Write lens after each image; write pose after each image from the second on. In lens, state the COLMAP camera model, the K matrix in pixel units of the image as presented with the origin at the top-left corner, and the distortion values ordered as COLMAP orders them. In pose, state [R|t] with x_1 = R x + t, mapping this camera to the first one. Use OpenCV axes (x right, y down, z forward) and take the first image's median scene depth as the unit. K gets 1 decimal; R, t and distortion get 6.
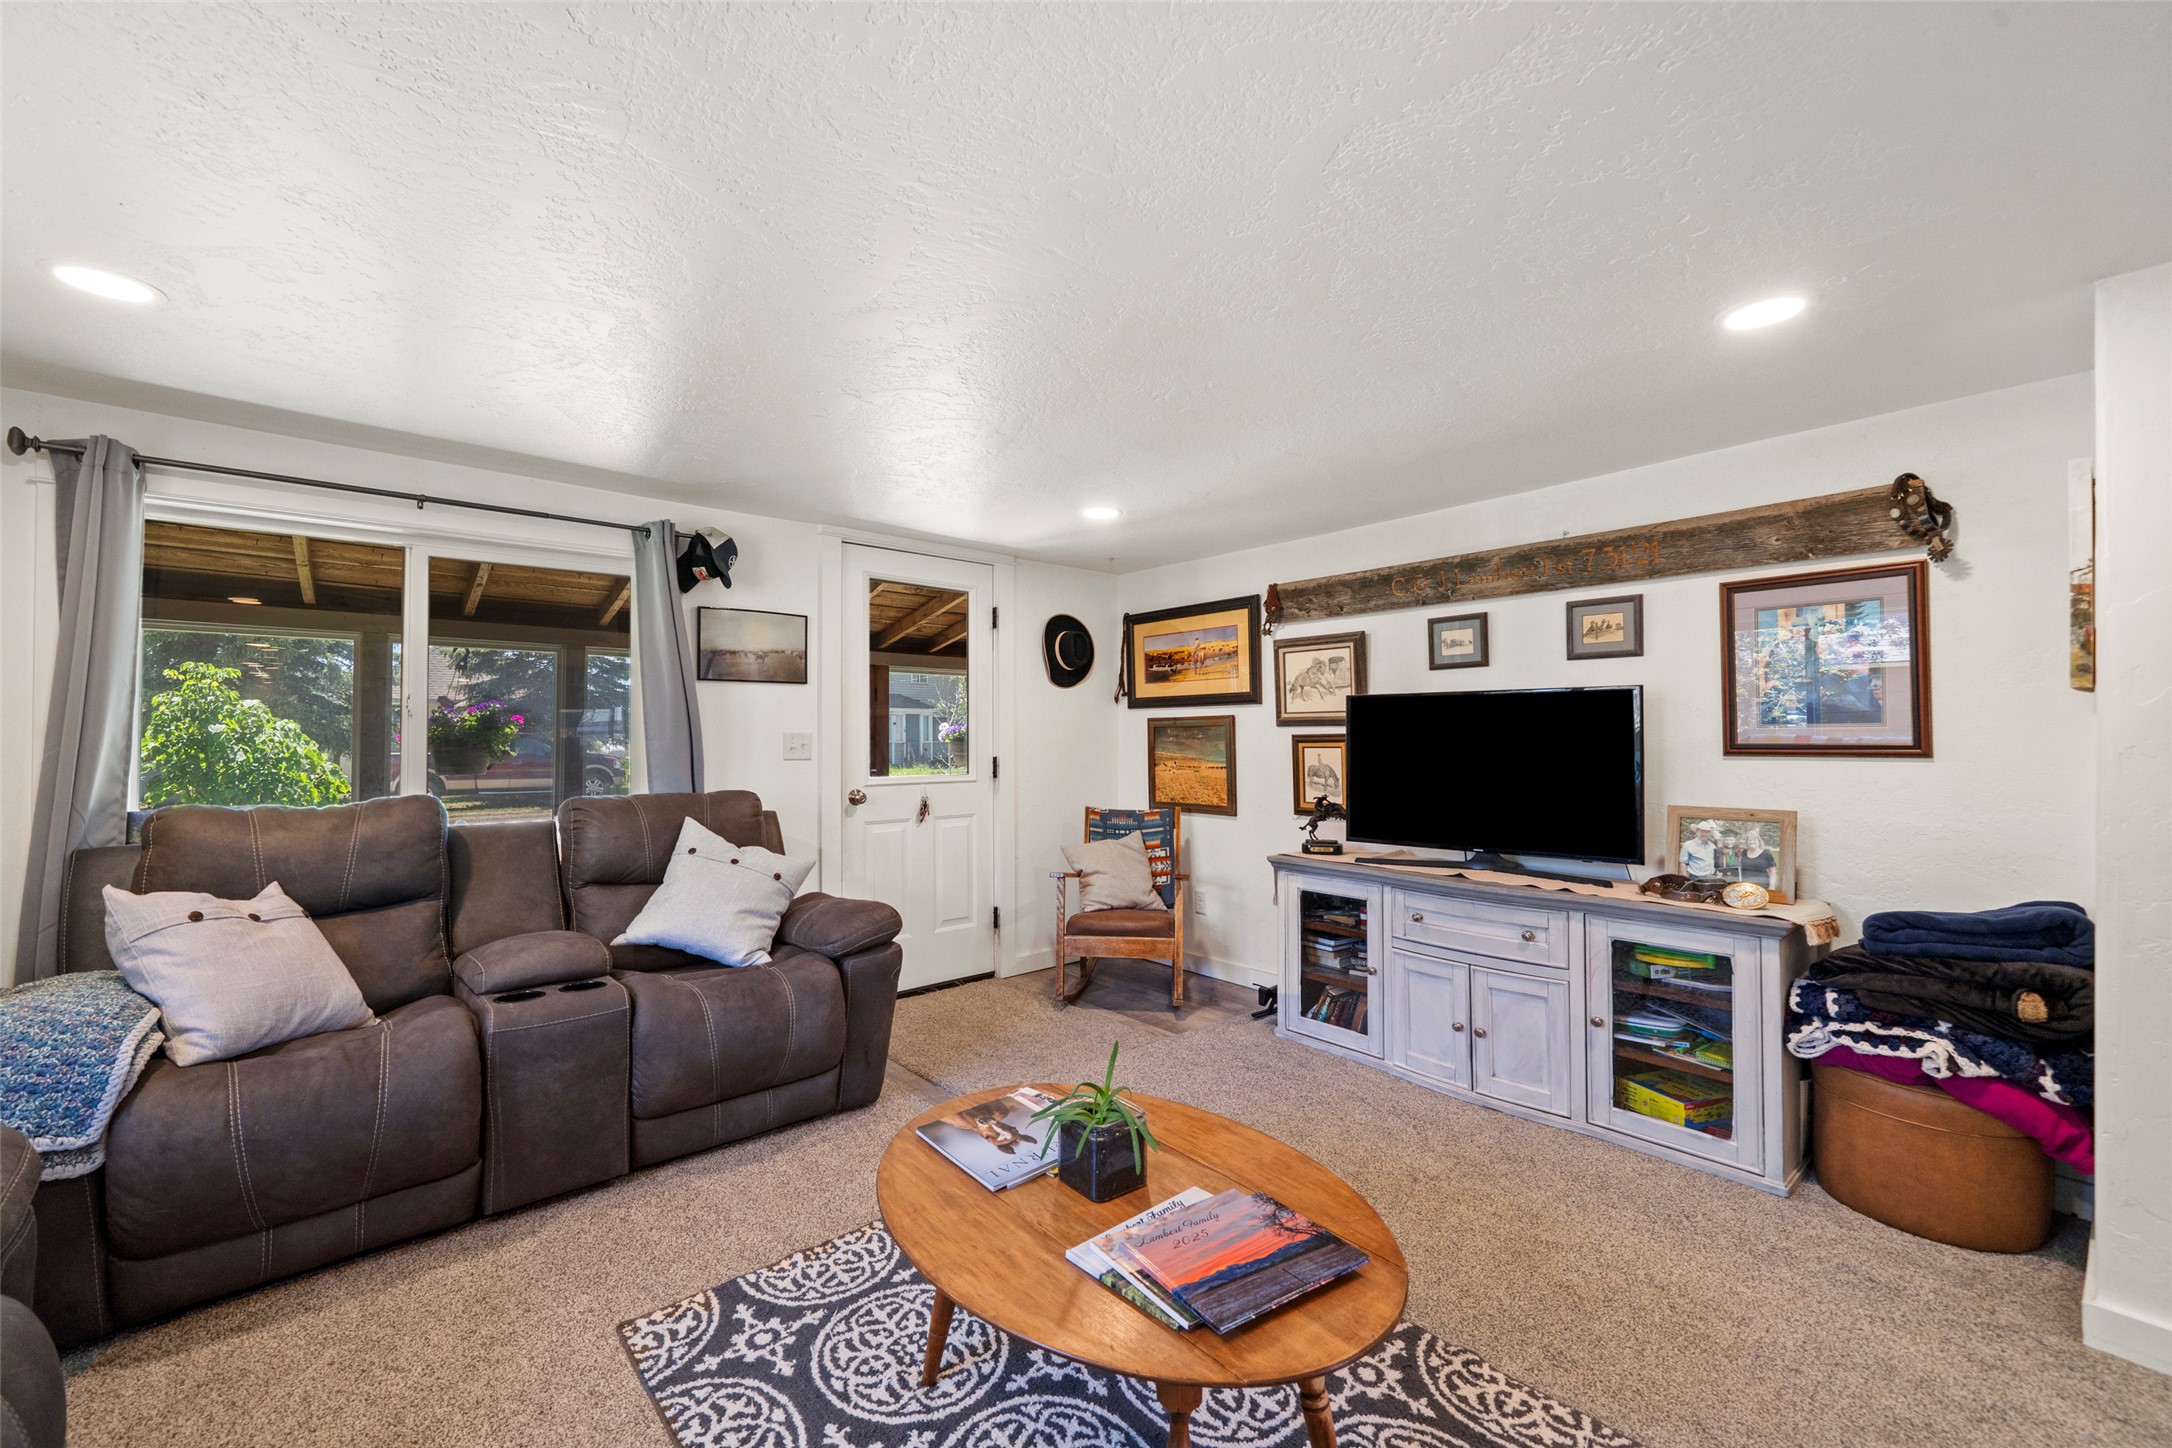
lens RADIAL K [[873.2, 0, 1086.0], [0, 873.2, 724.0], [0, 0, 1]] dist [-0.001129, -0.000119]
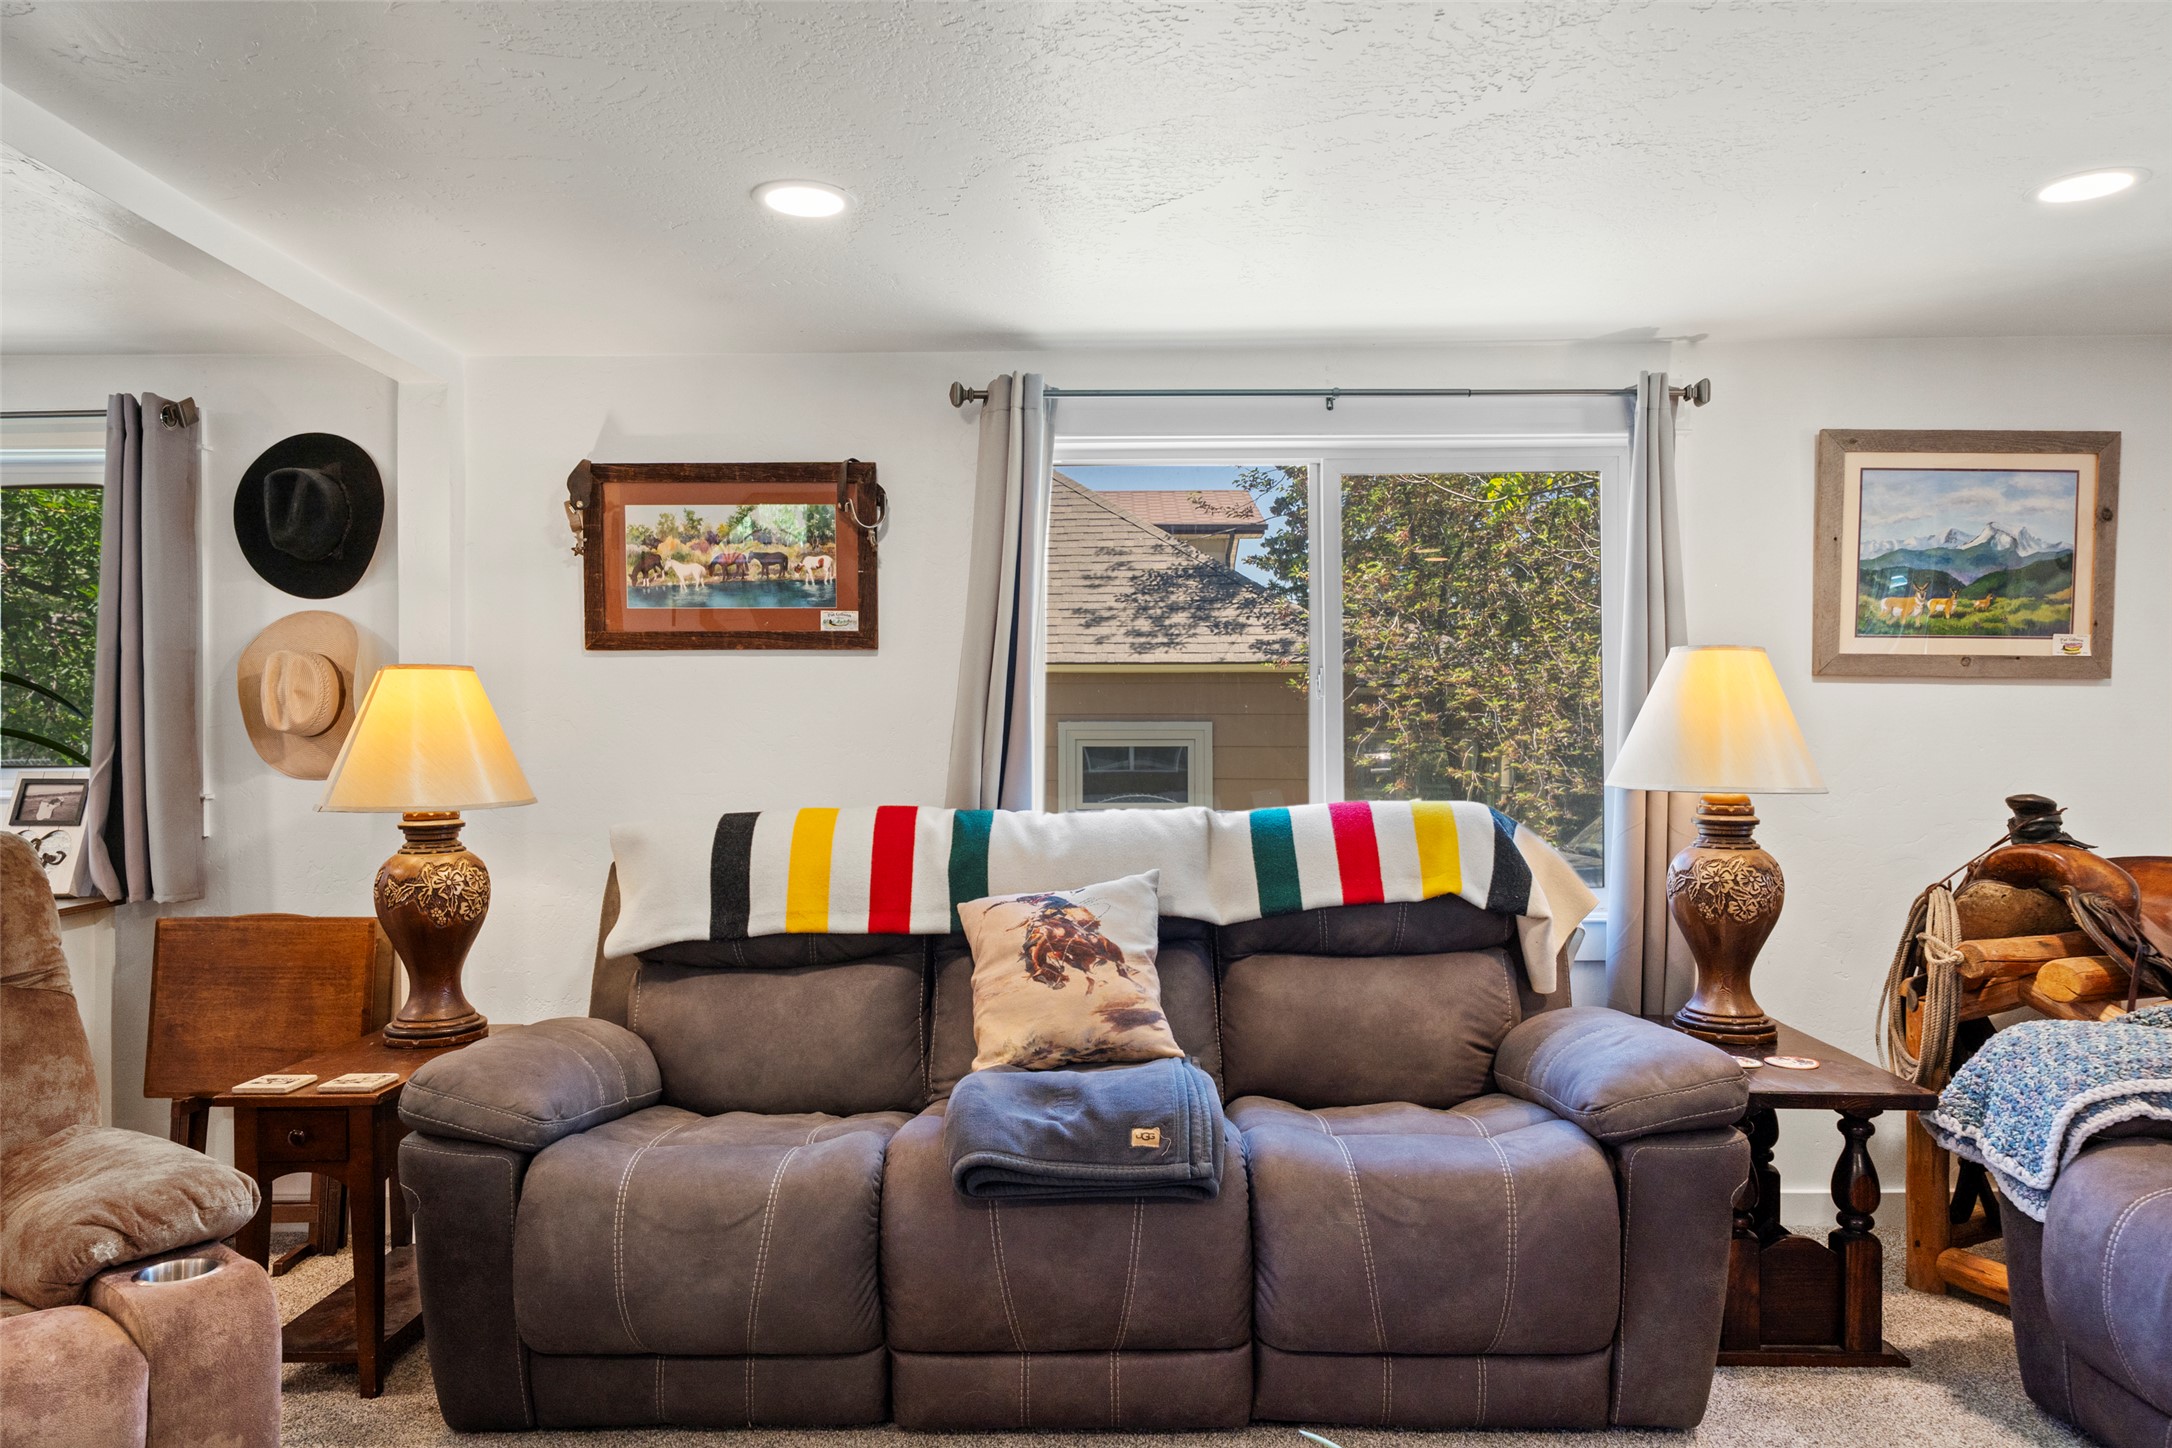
lens RADIAL K [[1457.3, 0, 1086.0], [0, 1457.3, 724.0], [0, 0, 1]] dist [0.002458, -0.002038]
pose [[-0.641924, -0.000671, -0.766768, 0.370629], [0.014349, 0.999814, -0.012888, 0.011587], [0.766634, -0.019275, -0.641795, 0.743956]]
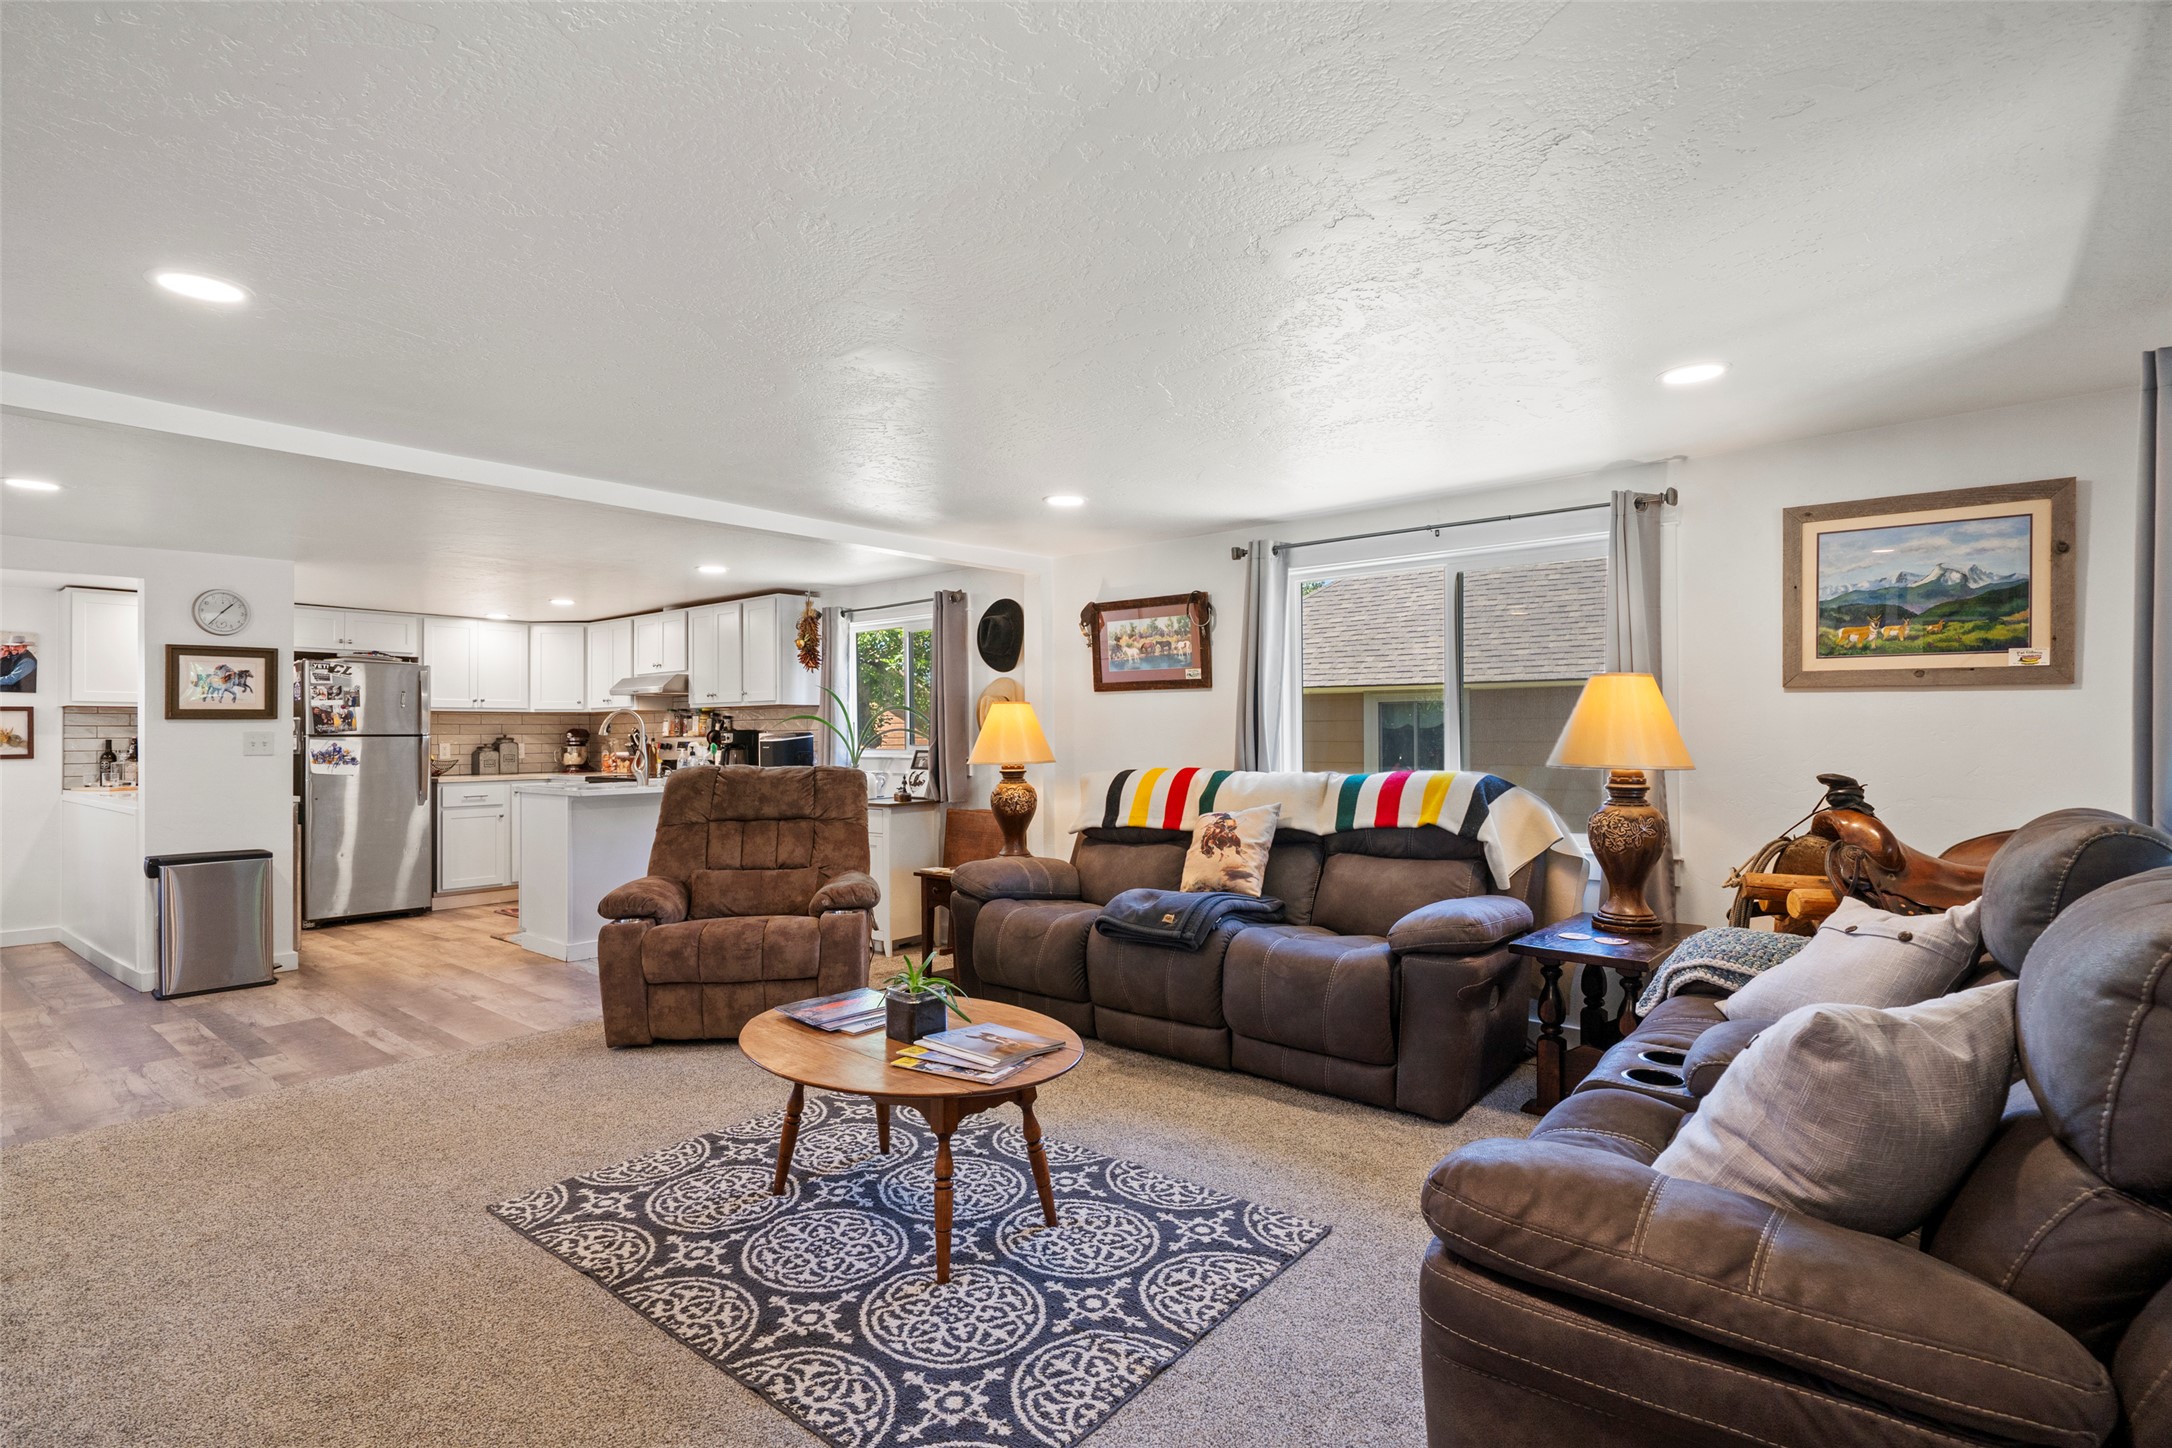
lens RADIAL K [[1071.0, 0, 1086.0], [0, 1071.0, 724.0], [0, 0, 1]] dist [-0.001793, -0.000196]
pose [[-0.984978, 0.005440, -0.172597, 0.027718], [0.009188, 0.999739, -0.020925, 0.024899], [0.172438, -0.022197, -0.984770, 1.542165]]
